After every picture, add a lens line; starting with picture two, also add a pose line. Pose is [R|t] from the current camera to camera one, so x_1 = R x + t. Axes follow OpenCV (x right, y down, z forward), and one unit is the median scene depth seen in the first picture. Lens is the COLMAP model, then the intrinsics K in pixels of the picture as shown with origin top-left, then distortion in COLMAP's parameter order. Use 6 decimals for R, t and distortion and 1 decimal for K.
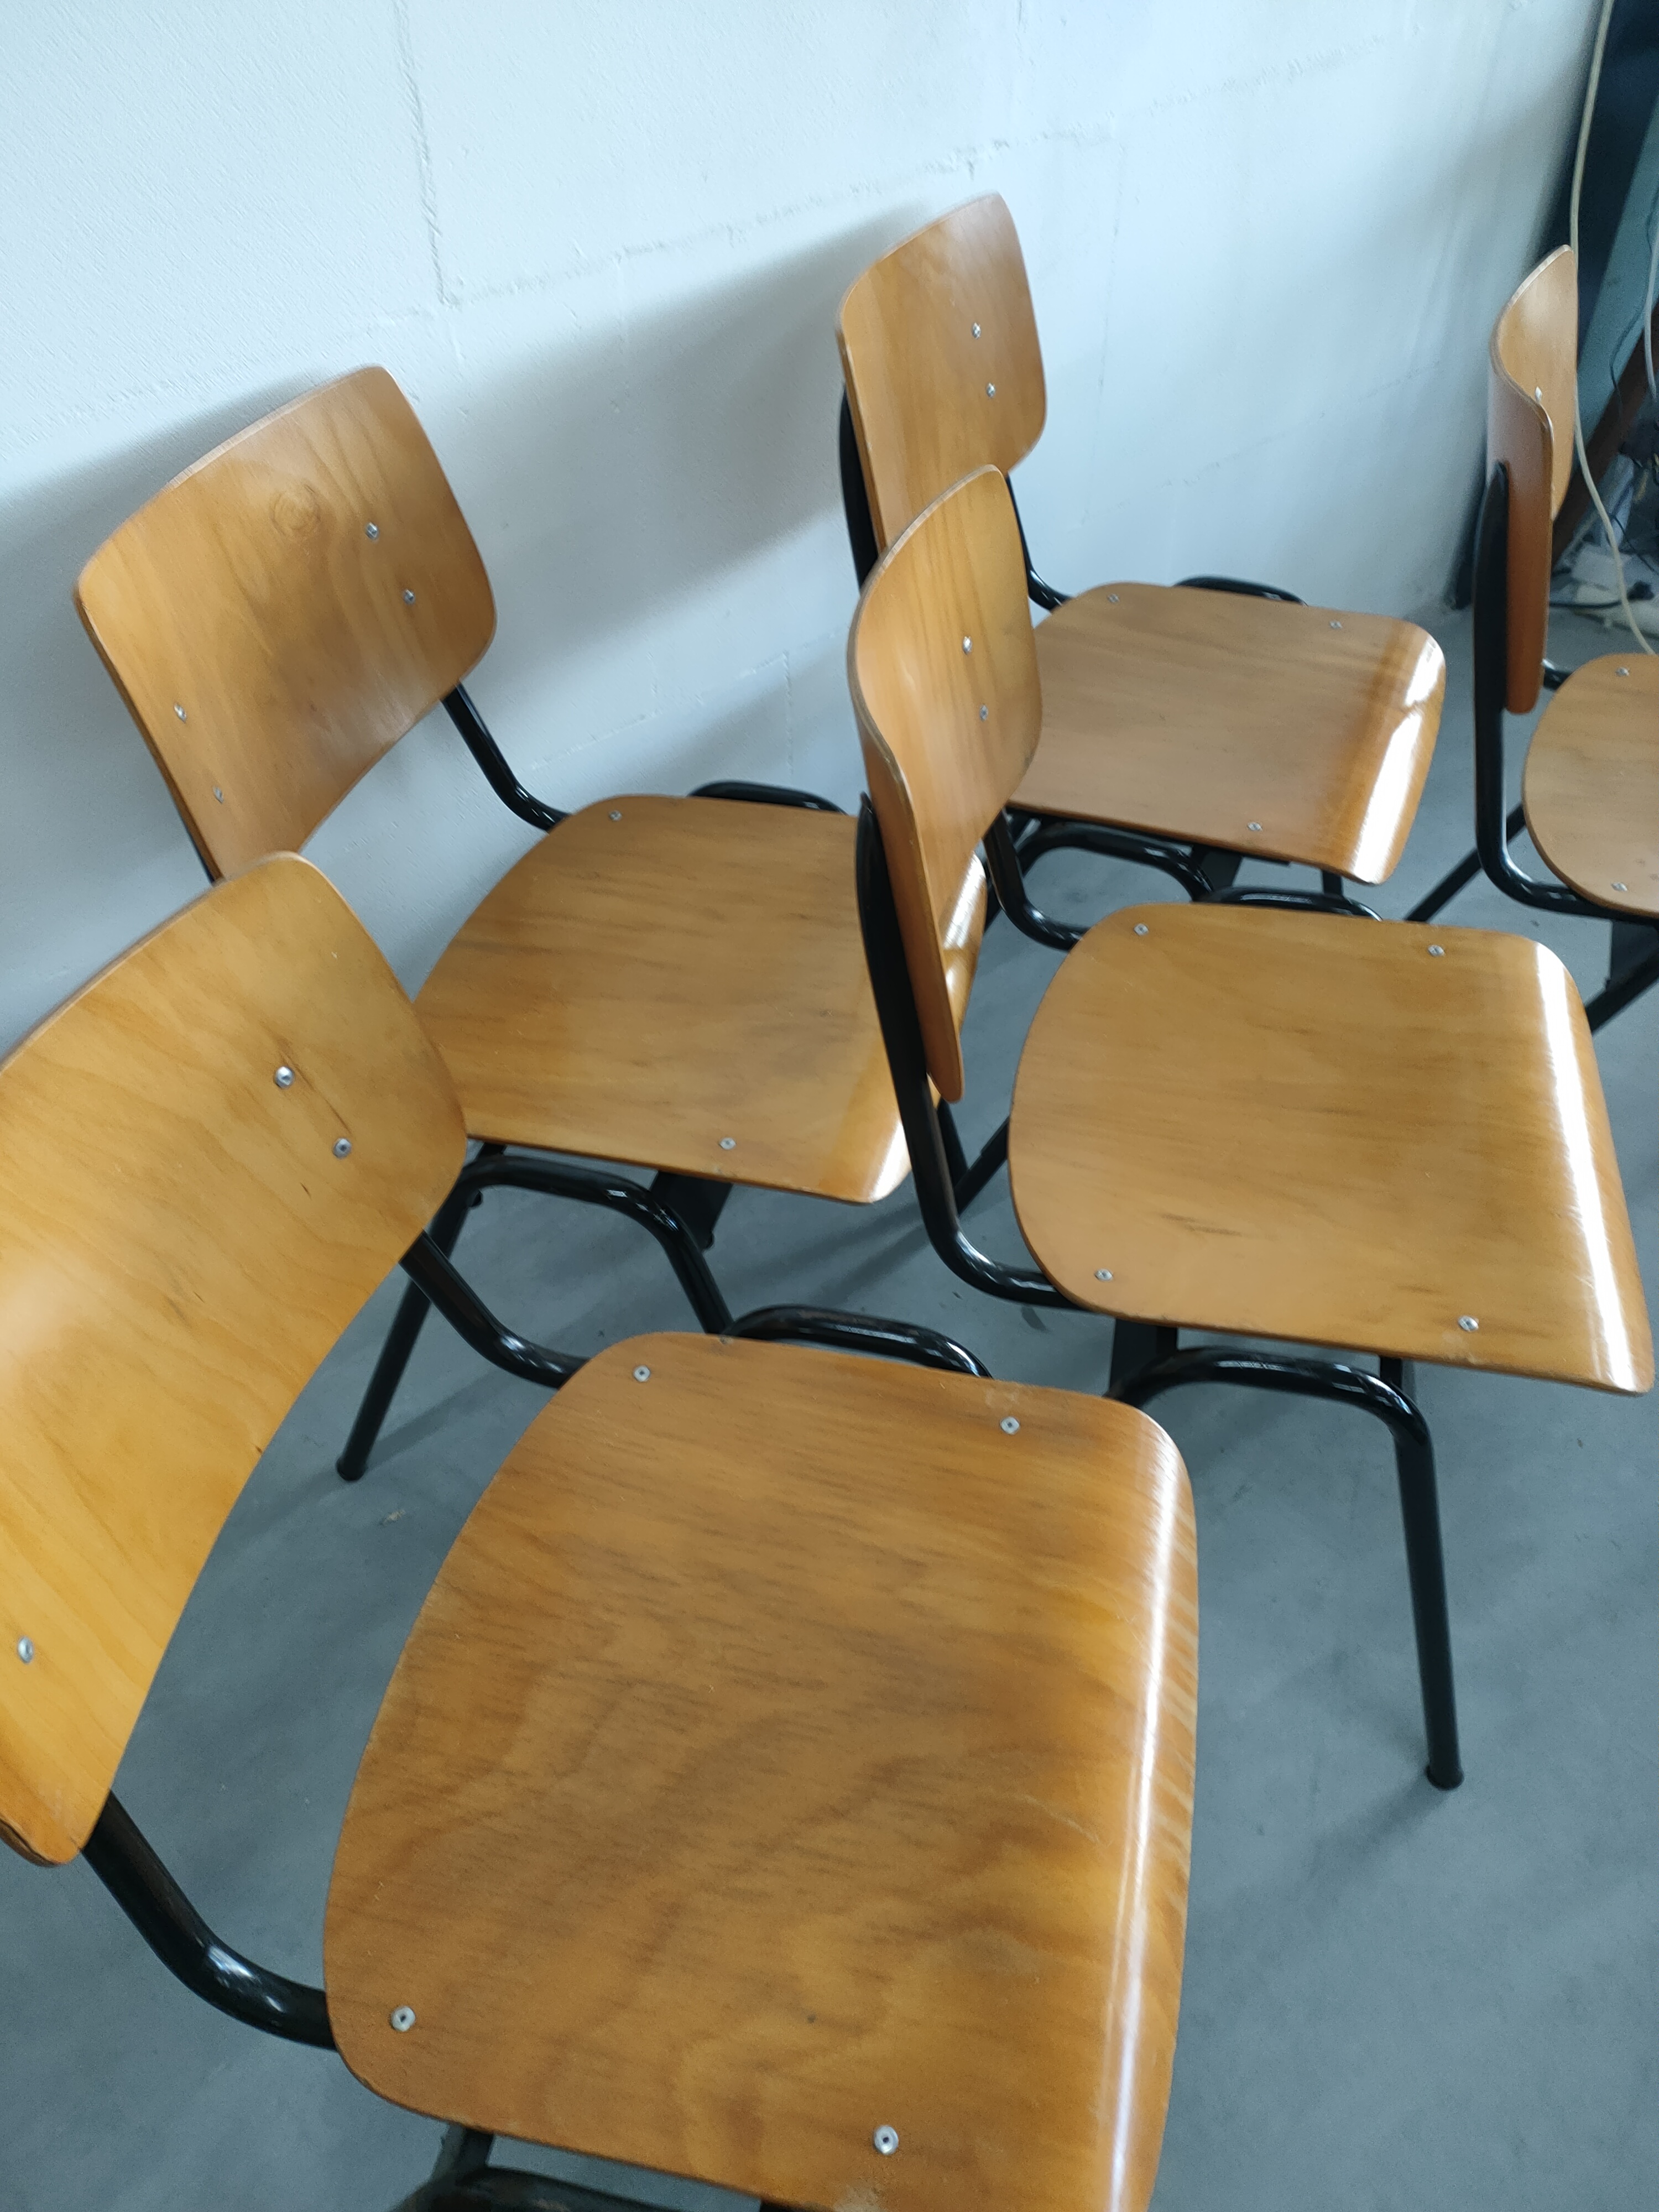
lens RADIAL K [[1675.5, 0, 807.5], [0, 1675.5, 1109.8], [0, 0, 1]] dist [0.054371, -0.051877]
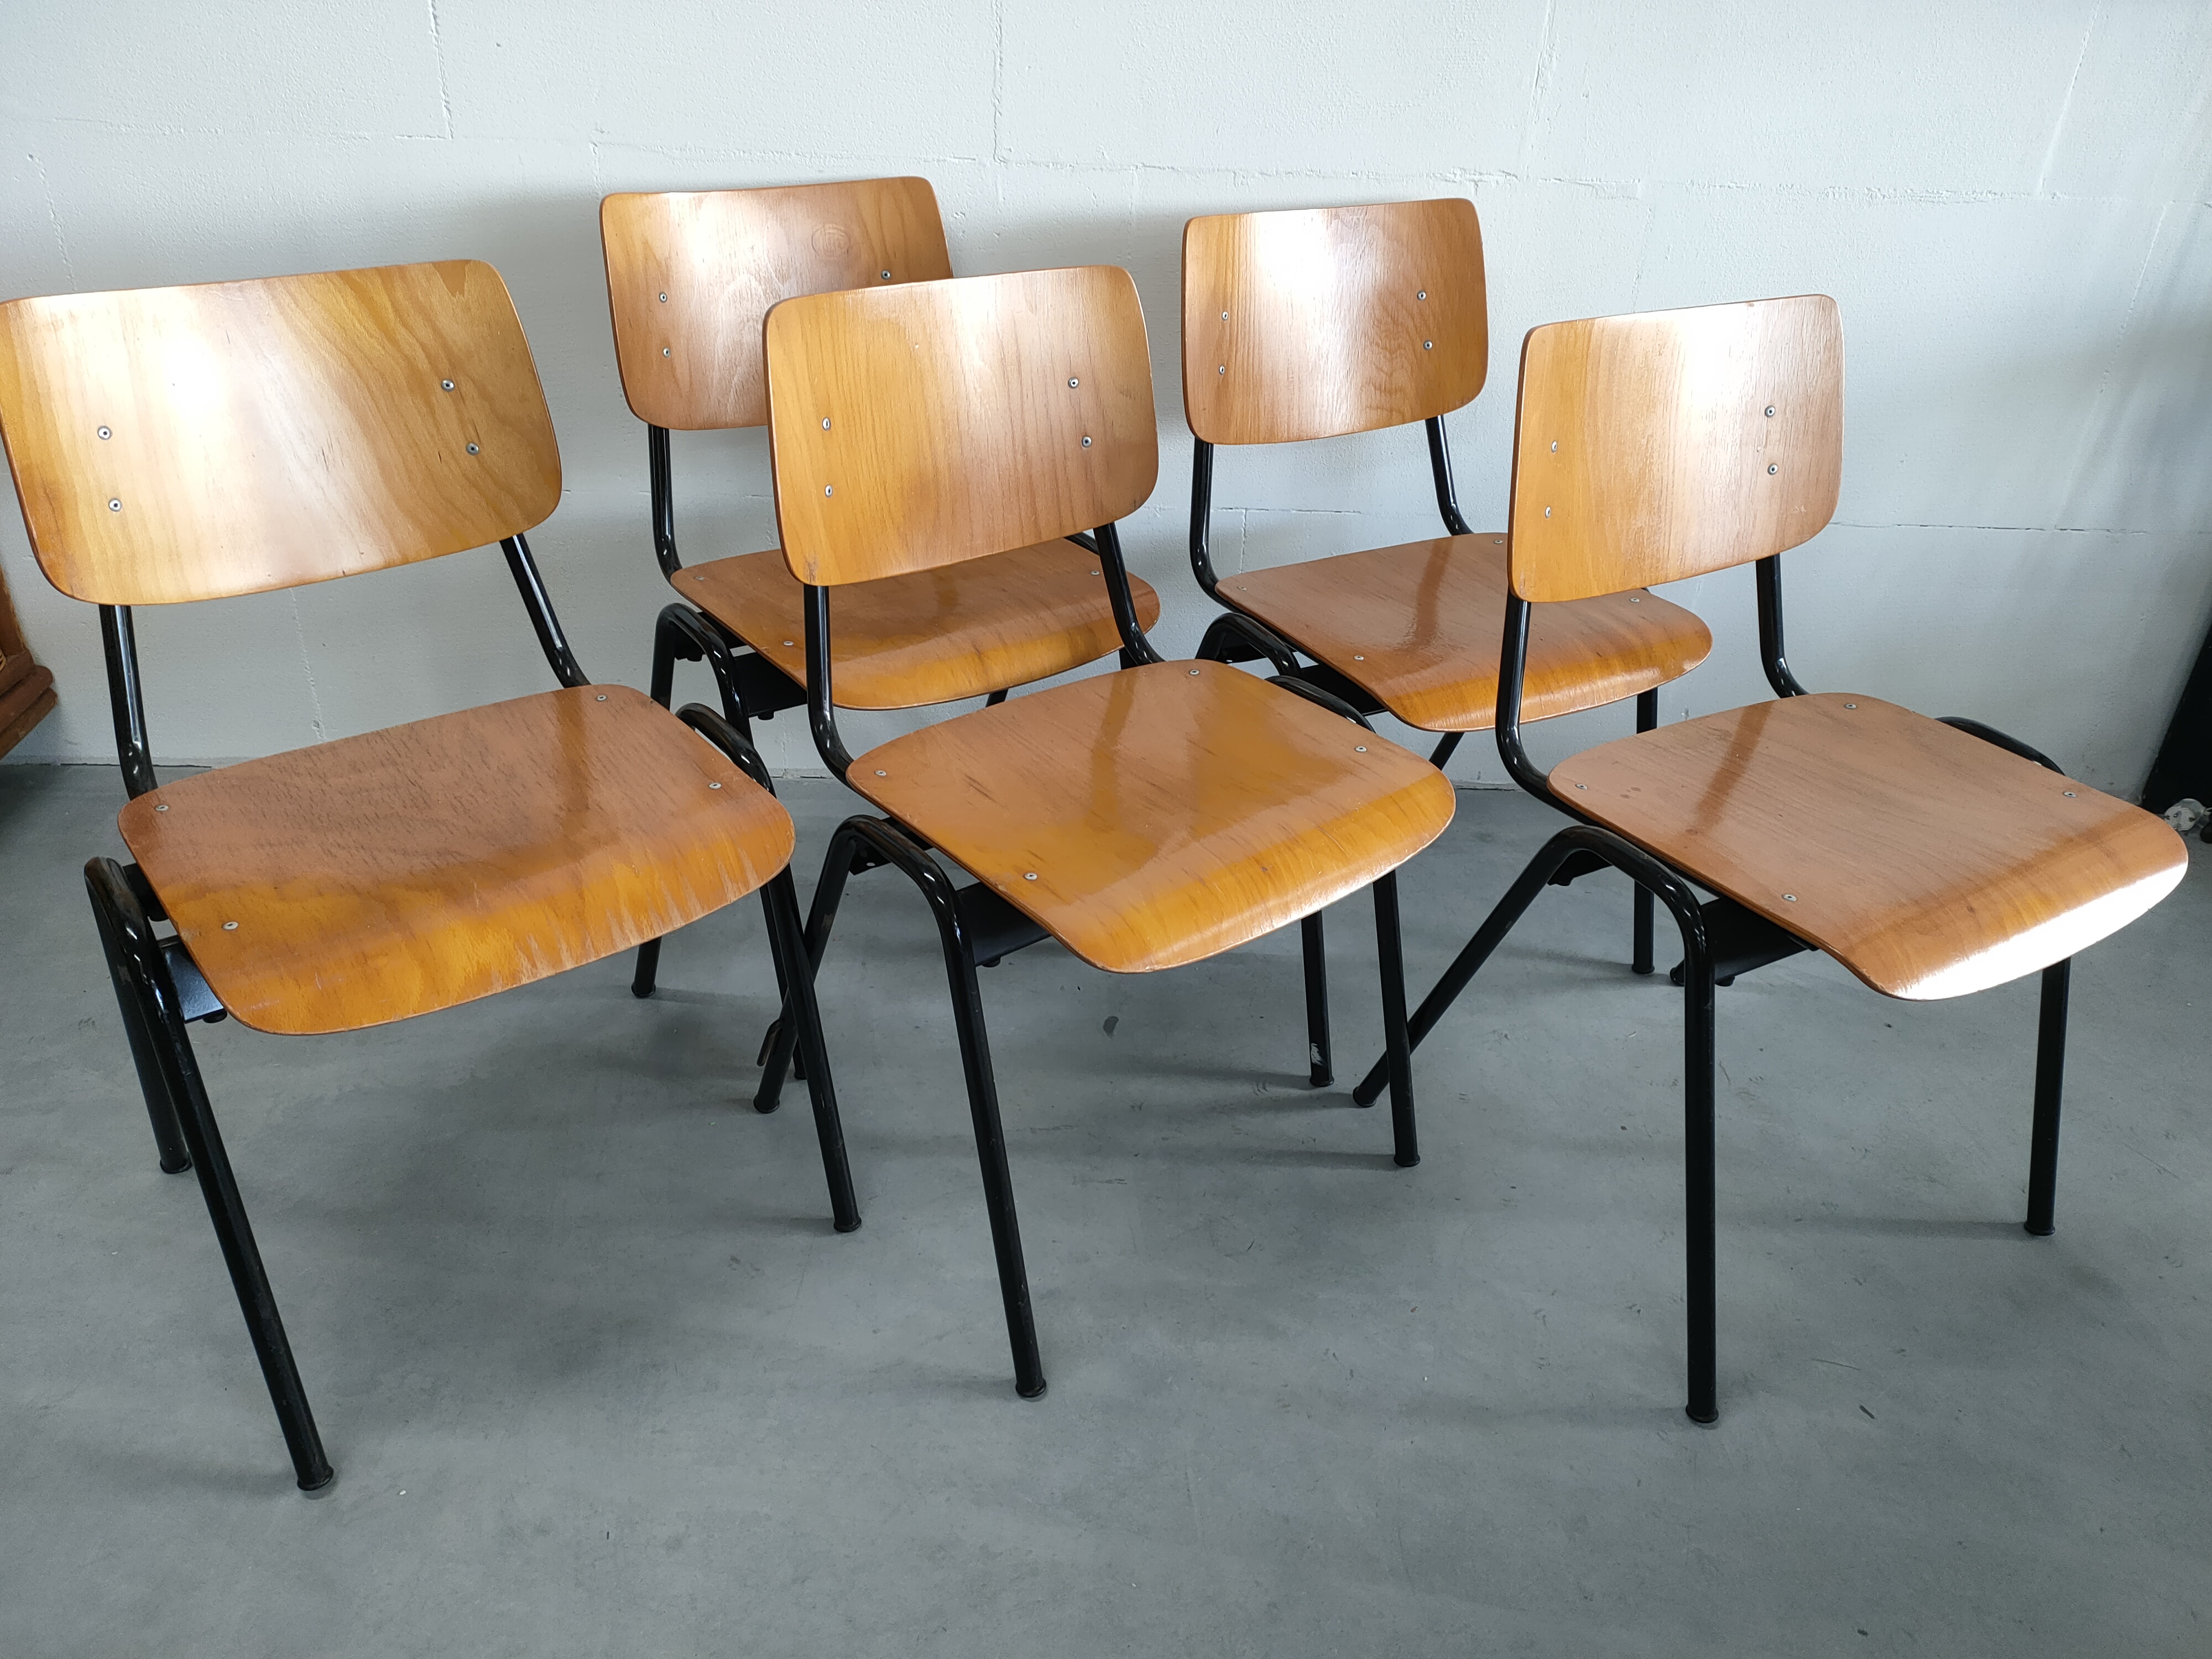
lens RADIAL K [[1675.5, 0, 1110.8], [0, 1675.5, 830.4], [0, 0, 1]] dist [0.054371, -0.051877]
pose [[0.768904, 0.357993, -0.529744, 0.892436], [-0.474821, 0.874593, -0.098148, 0.154581], [0.428174, 0.327000, 0.842460, -0.043154]]
